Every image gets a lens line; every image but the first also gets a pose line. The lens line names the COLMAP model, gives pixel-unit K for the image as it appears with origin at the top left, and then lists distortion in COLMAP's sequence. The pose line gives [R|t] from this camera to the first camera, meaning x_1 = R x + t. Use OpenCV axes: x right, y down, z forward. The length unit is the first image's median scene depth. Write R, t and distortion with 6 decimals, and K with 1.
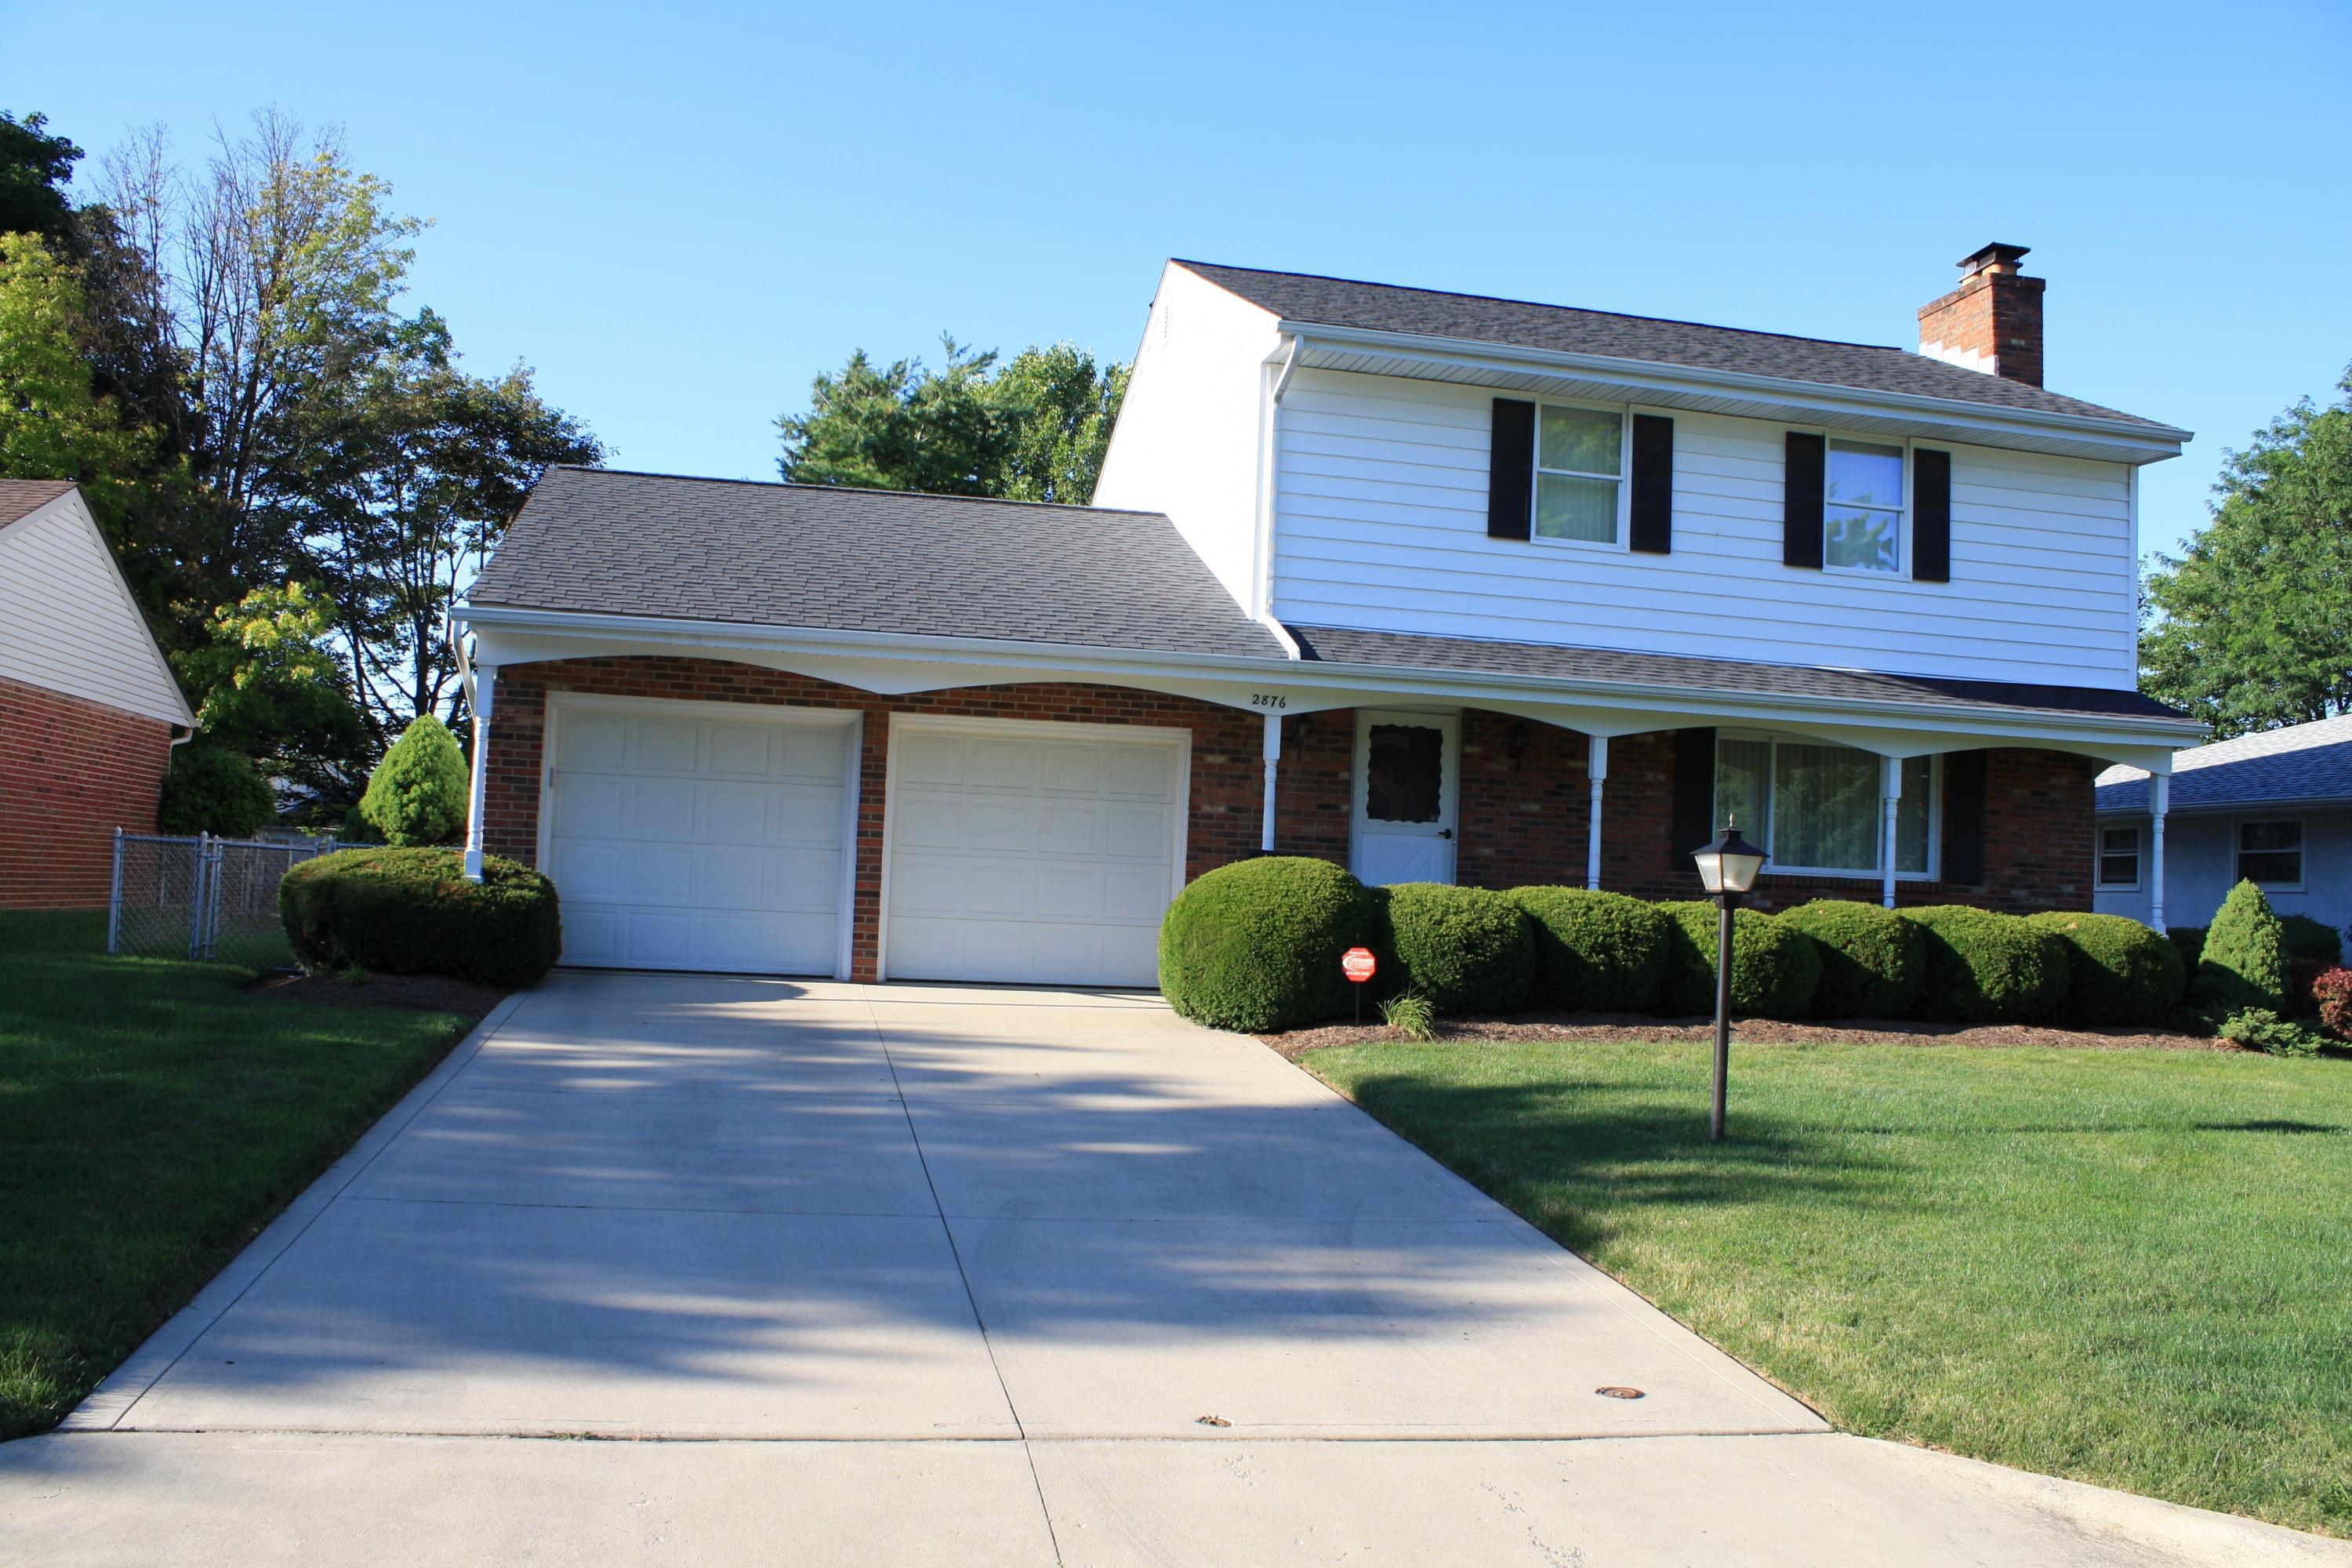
lens RADIAL K [[1974.4, 0, 1175.3], [0, 1974.4, 816.7], [0, 0, 1]] dist [-0.171272, 0.169316]
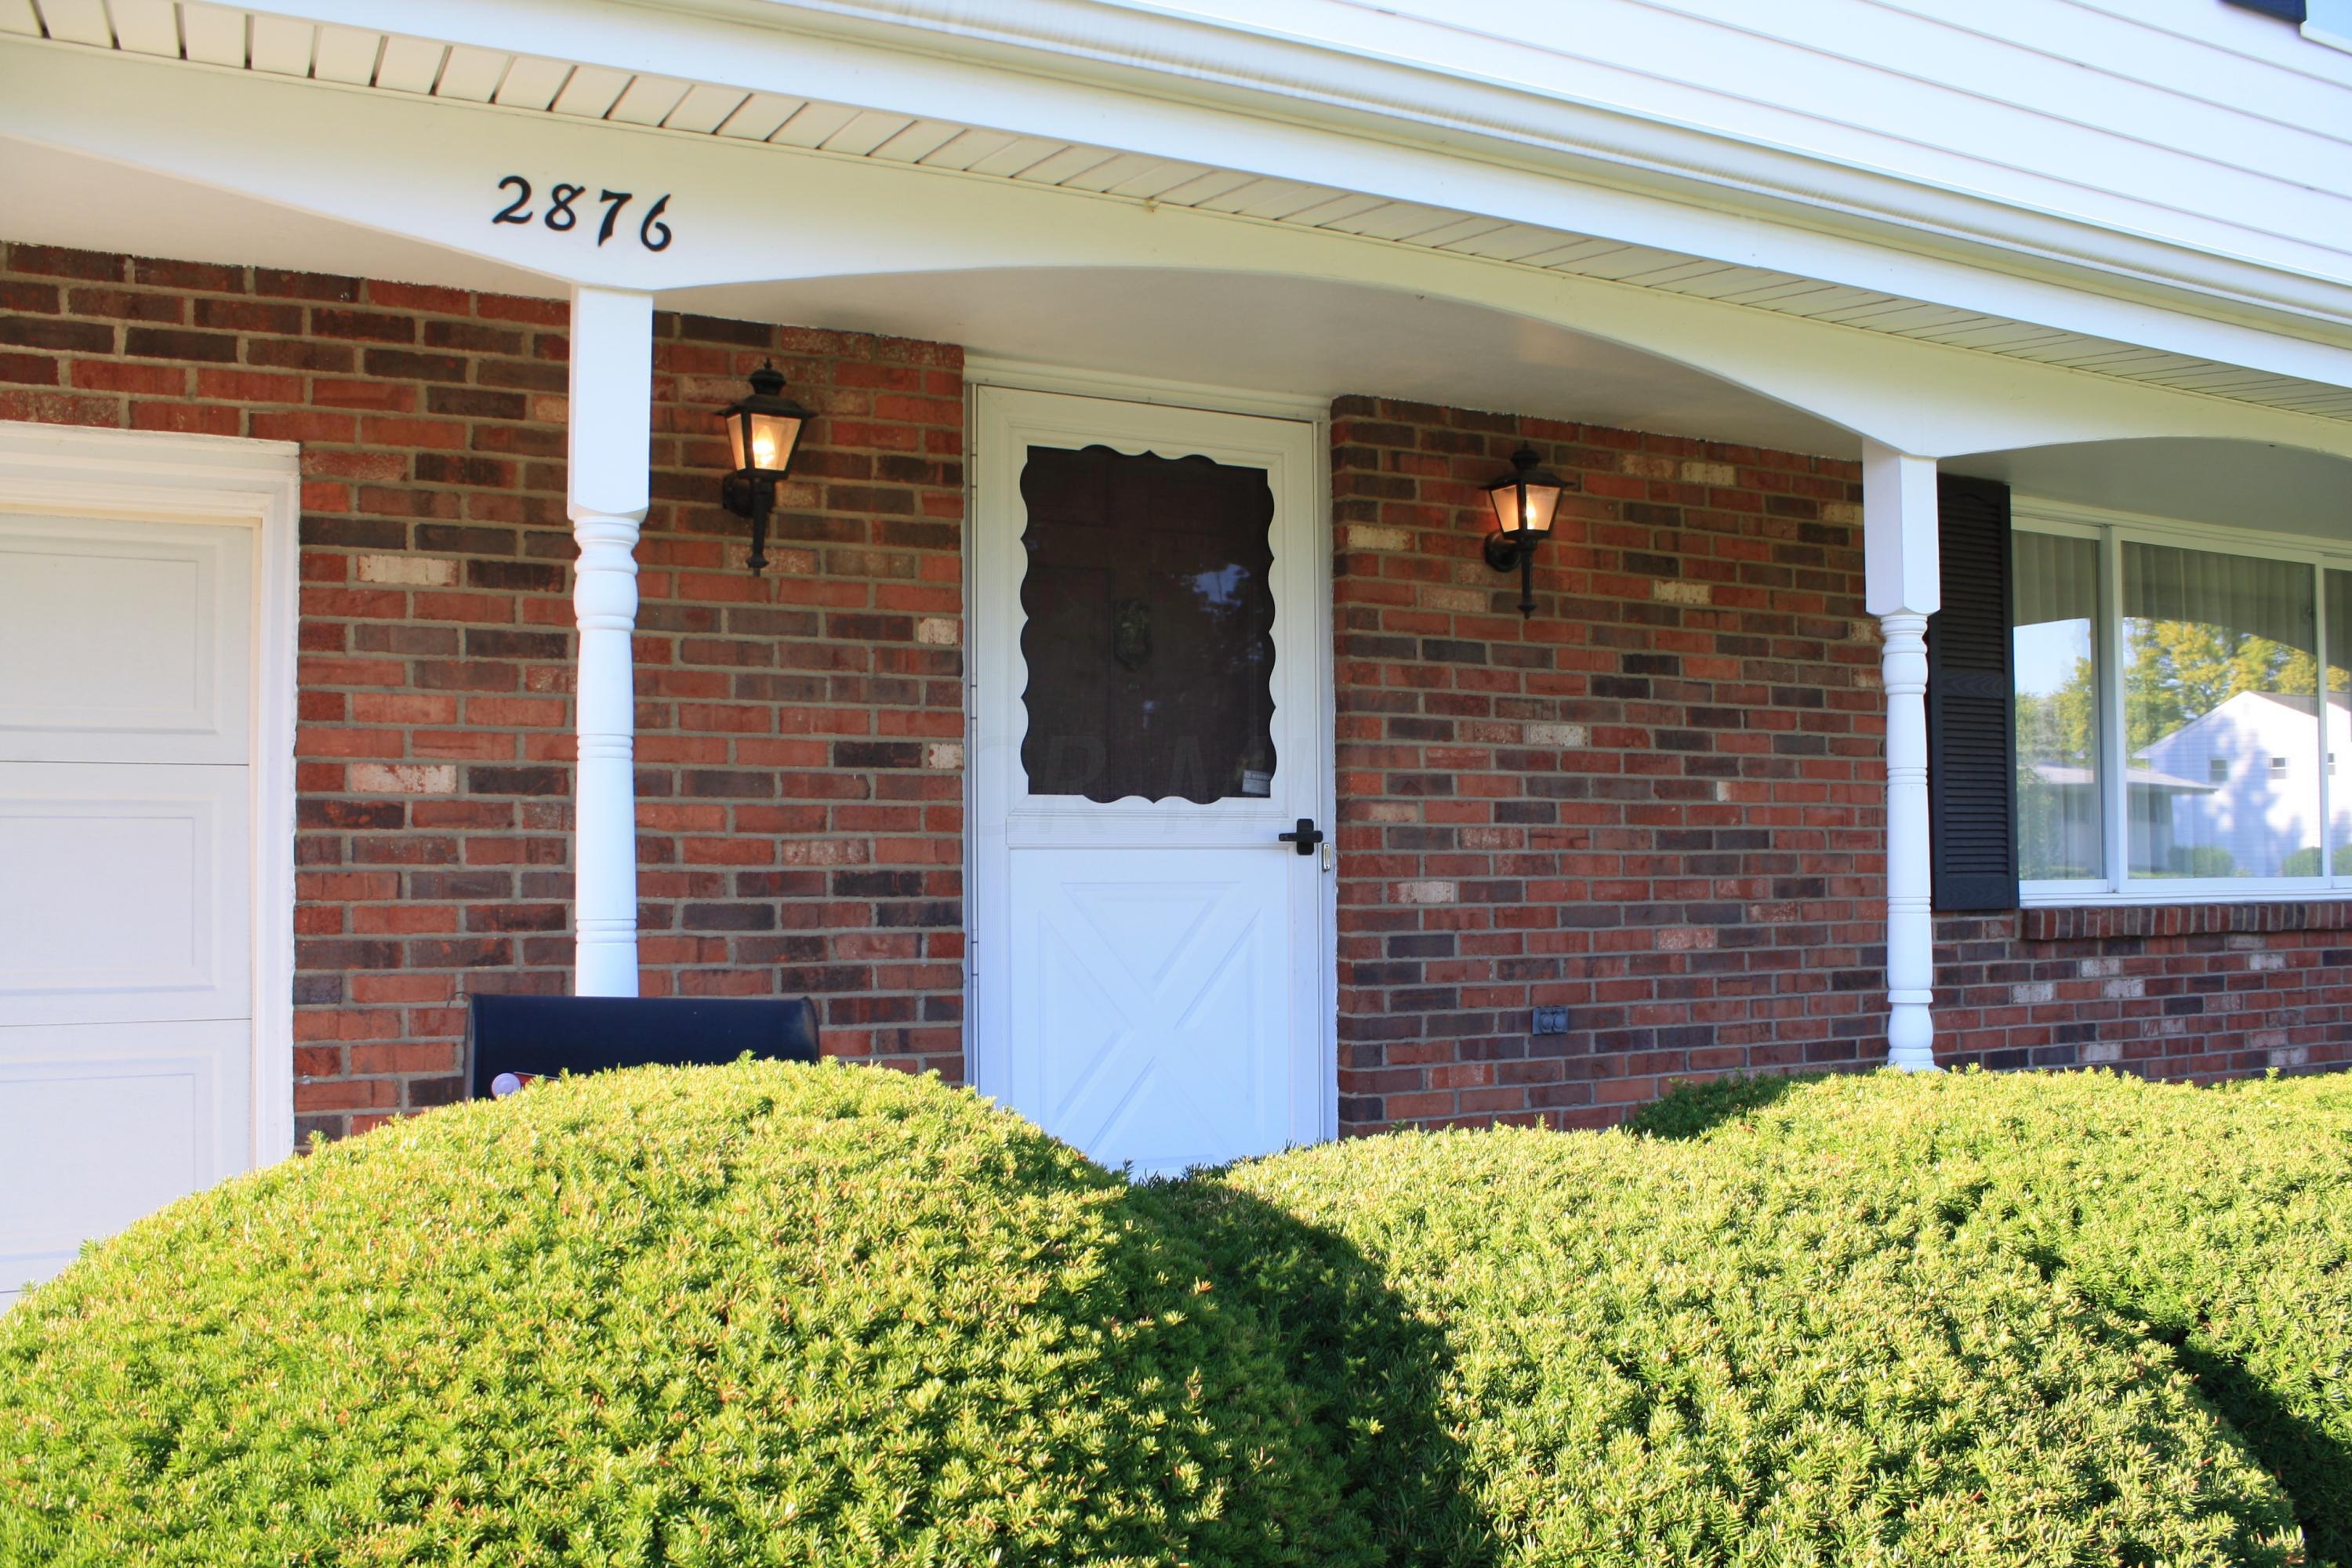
lens RADIAL K [[1974.4, 0, 1175.3], [0, 1974.4, 816.7], [0, 0, 1]] dist [-0.171272, 0.169316]
pose [[0.965451, -0.041739, 0.257221, 0.048184], [0.037209, 0.999055, 0.022458, -0.001250], [-0.257916, -0.012111, 0.966092, 0.736272]]
